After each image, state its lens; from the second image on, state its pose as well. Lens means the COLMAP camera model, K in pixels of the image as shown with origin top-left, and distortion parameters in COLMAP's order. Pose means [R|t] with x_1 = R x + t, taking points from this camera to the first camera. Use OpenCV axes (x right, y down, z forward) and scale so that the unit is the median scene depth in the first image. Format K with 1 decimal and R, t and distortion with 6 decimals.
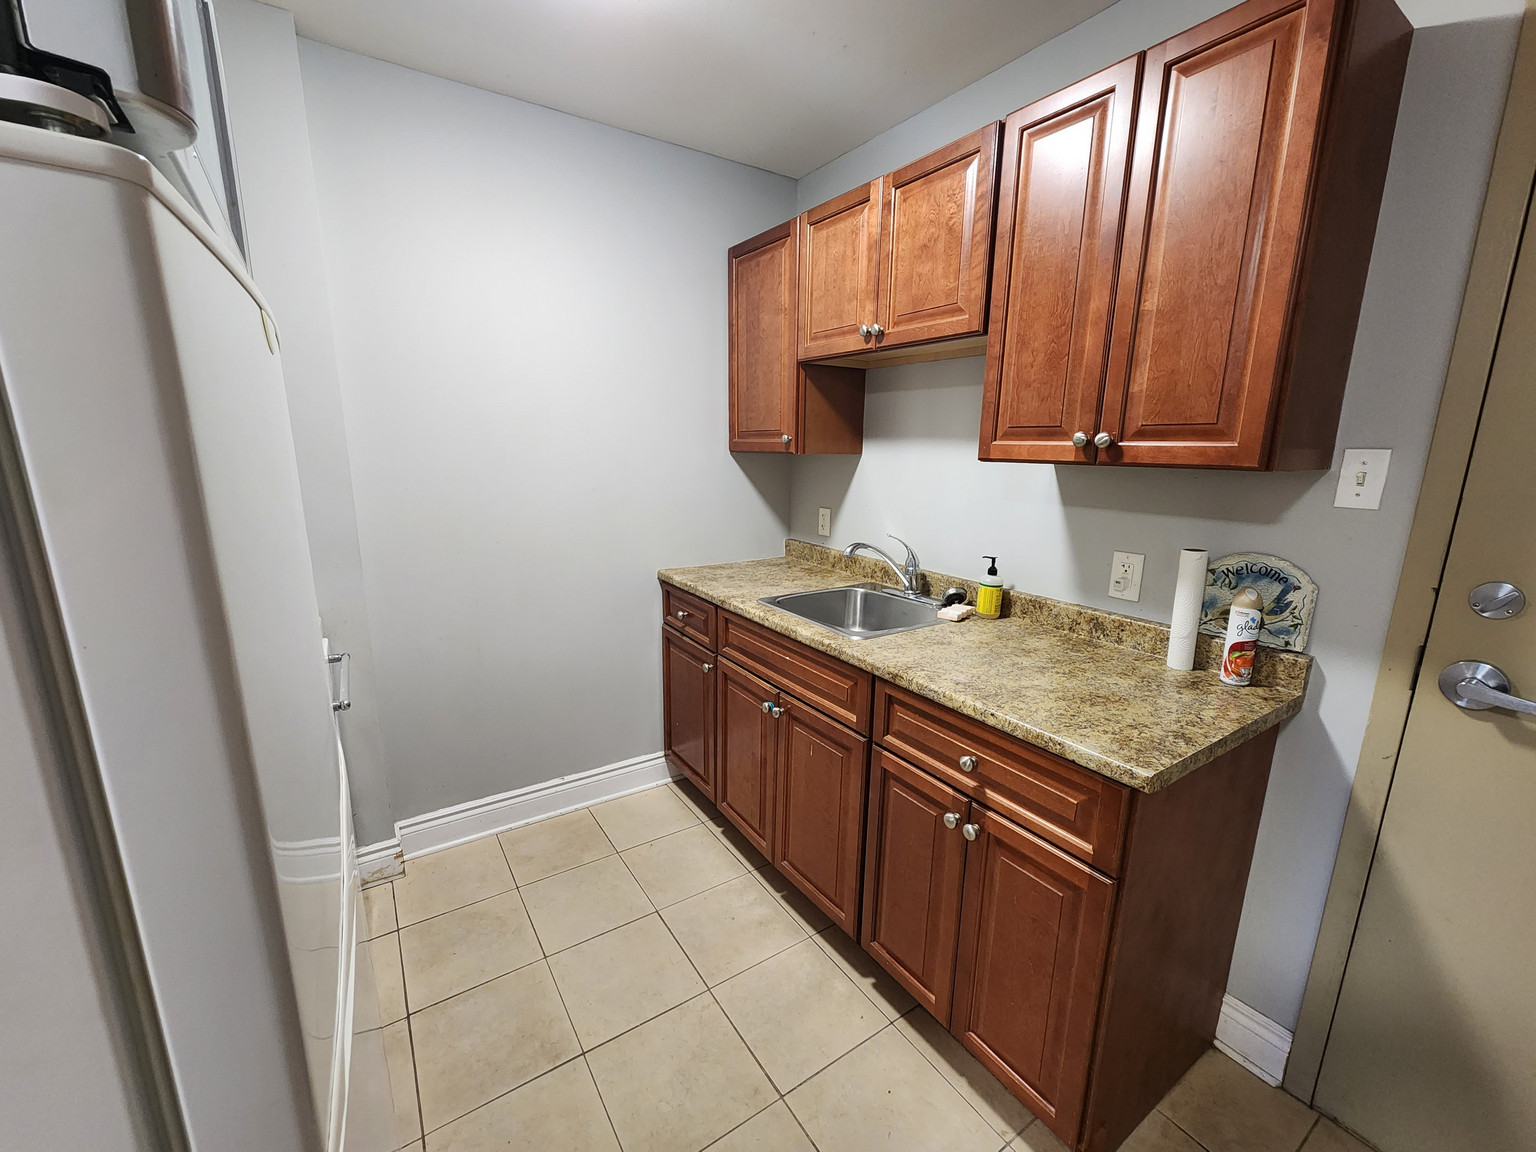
lens RADIAL K [[629.8, 0, 768.1], [0, 629.8, 579.8], [0, 0, 1]] dist [0.005106, -0.000701]
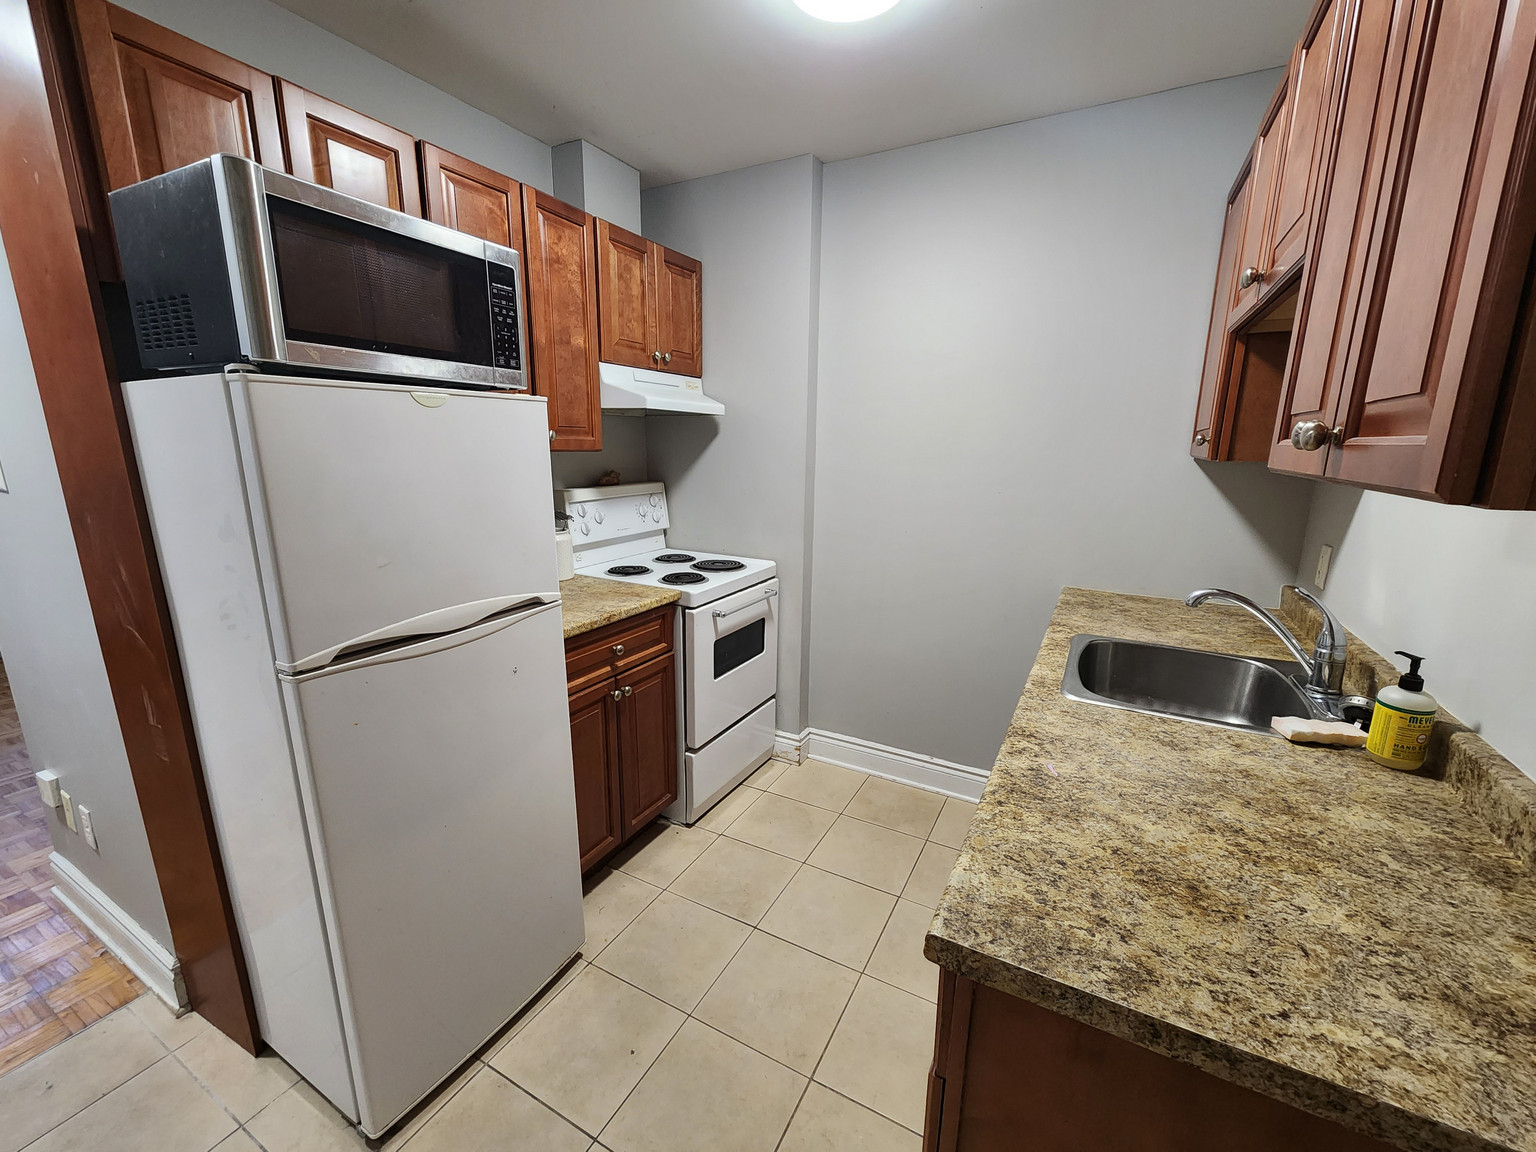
lens RADIAL K [[629.8, 0, 768.1], [0, 629.8, 579.8], [0, 0, 1]] dist [0.005106, -0.000701]
pose [[0.469075, 0.178189, -0.864996, 0.617130], [-0.188343, 0.977086, 0.099143, -0.055044], [0.862841, 0.116411, 0.491887, 0.281358]]
